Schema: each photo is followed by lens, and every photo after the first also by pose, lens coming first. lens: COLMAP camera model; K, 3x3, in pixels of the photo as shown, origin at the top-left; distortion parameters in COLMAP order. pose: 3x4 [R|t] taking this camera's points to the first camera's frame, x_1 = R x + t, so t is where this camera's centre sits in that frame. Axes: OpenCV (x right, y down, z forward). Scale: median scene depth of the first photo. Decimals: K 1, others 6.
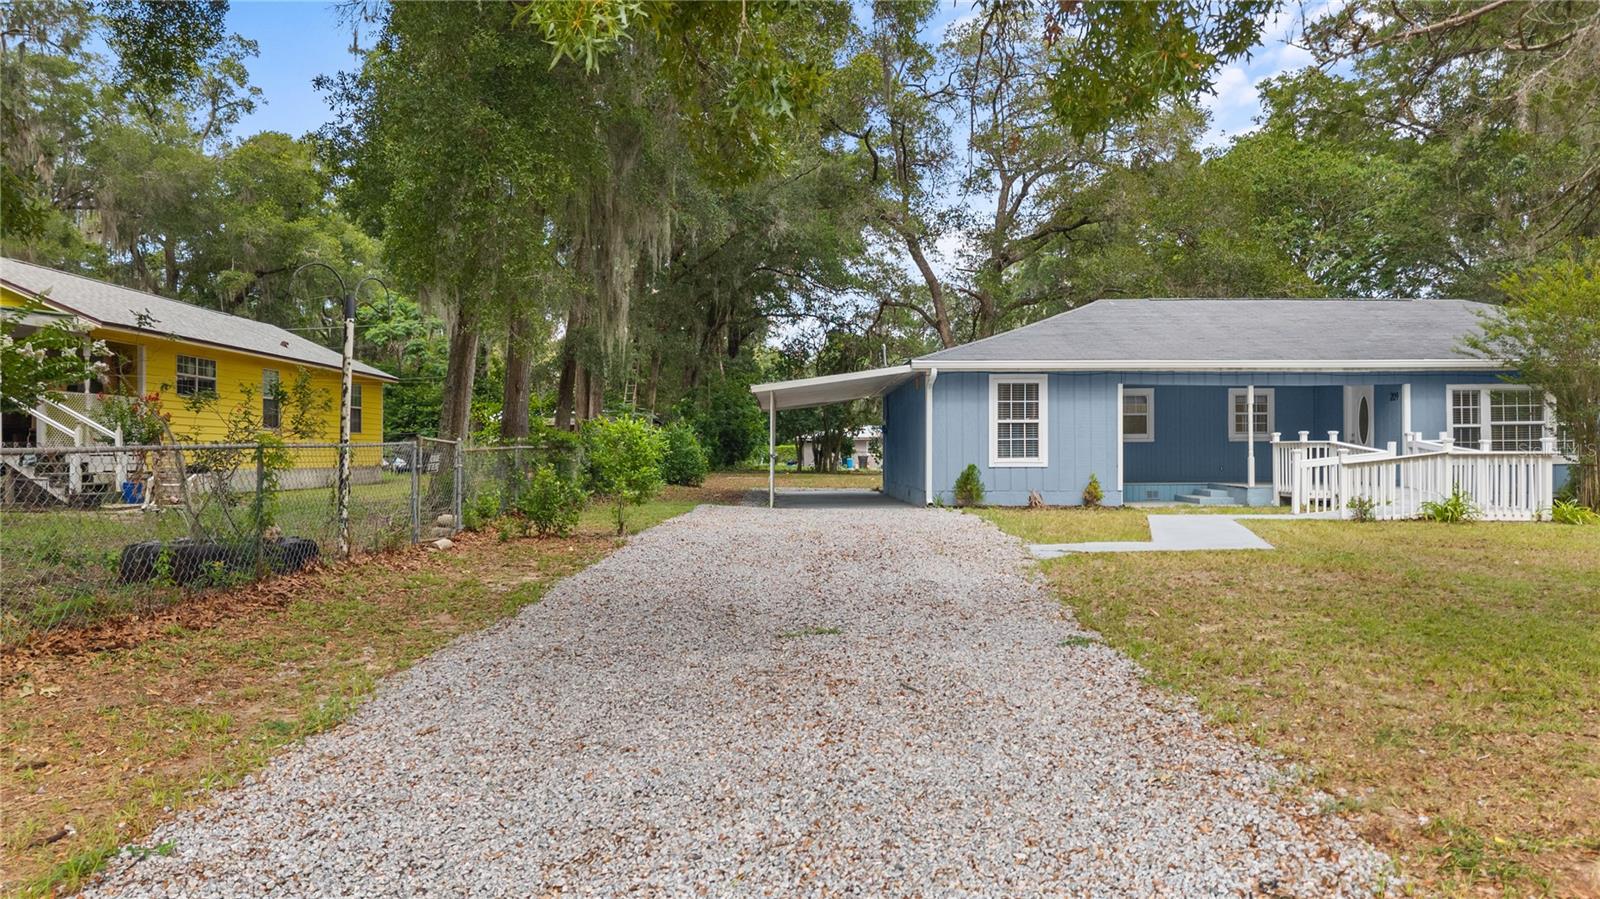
lens RADIAL K [[1076.3, 0, 782.8], [0, 1076.3, 449.4], [0, 0, 1]] dist [-0.001865, -0.004358]
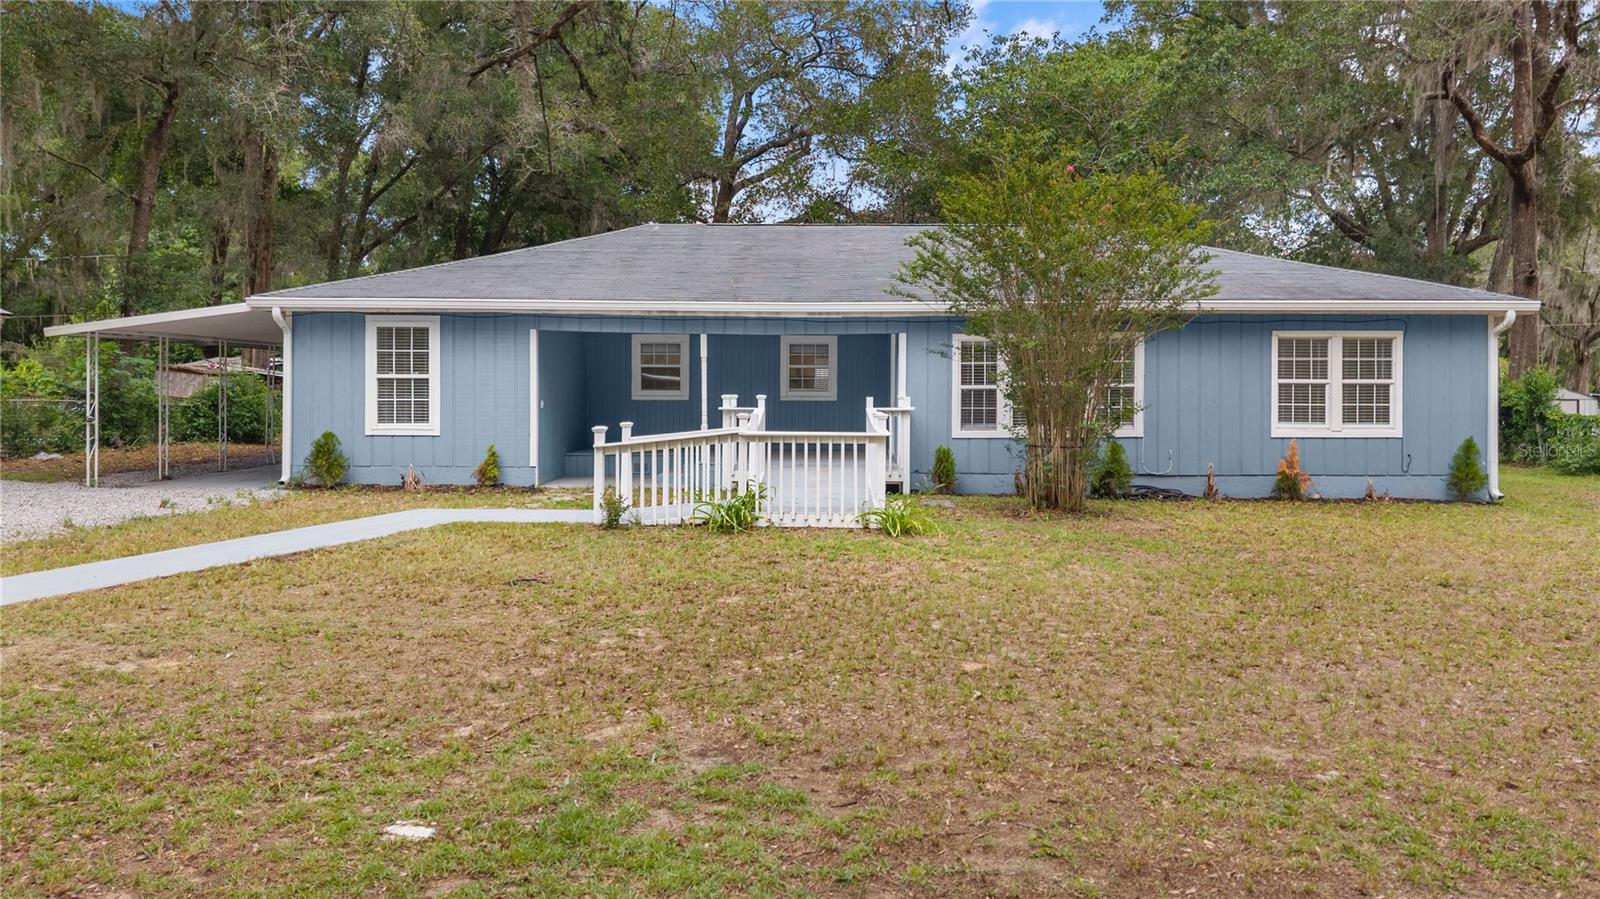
lens RADIAL K [[1076.3, 0, 813.5], [0, 1076.3, 436.7], [0, 0, 1]] dist [-0.001865, -0.004358]
pose [[0.999892, 0.010227, -0.010599, 0.523985], [-0.009759, 0.999014, 0.043317, -0.019137], [0.011032, -0.043209, 0.999005, 0.225550]]
